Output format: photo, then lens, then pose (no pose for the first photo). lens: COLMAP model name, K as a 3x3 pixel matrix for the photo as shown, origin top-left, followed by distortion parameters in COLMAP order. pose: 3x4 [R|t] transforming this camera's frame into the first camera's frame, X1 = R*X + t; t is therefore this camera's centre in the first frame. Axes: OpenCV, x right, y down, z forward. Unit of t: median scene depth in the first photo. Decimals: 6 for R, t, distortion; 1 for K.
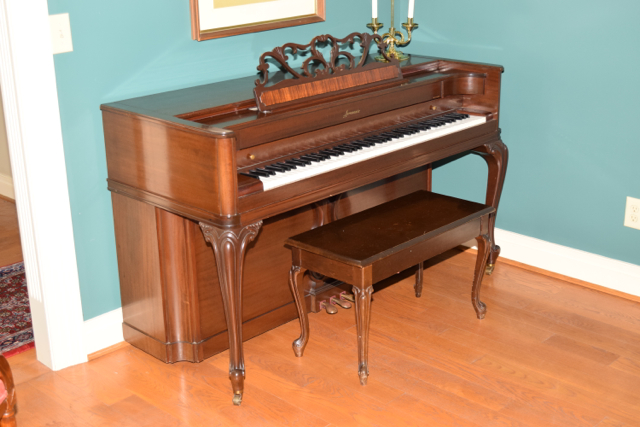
lens RADIAL K [[923.1, 0, 312.0], [0, 923.1, 214.1], [0, 0, 1]] dist [-0.011862, -0.052708]
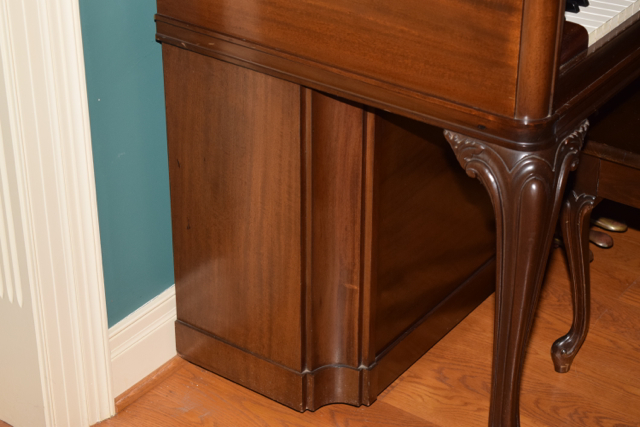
lens RADIAL K [[1429.6, 0, 320.0], [0, 1429.6, 213.5], [0, 0, 1]] dist [0.011067, 0.021510]
pose [[0.988420, -0.058459, 0.140028, -0.241151], [0.031030, 0.981178, 0.190595, -0.071736], [-0.148535, -0.184043, 0.971630, 0.317896]]
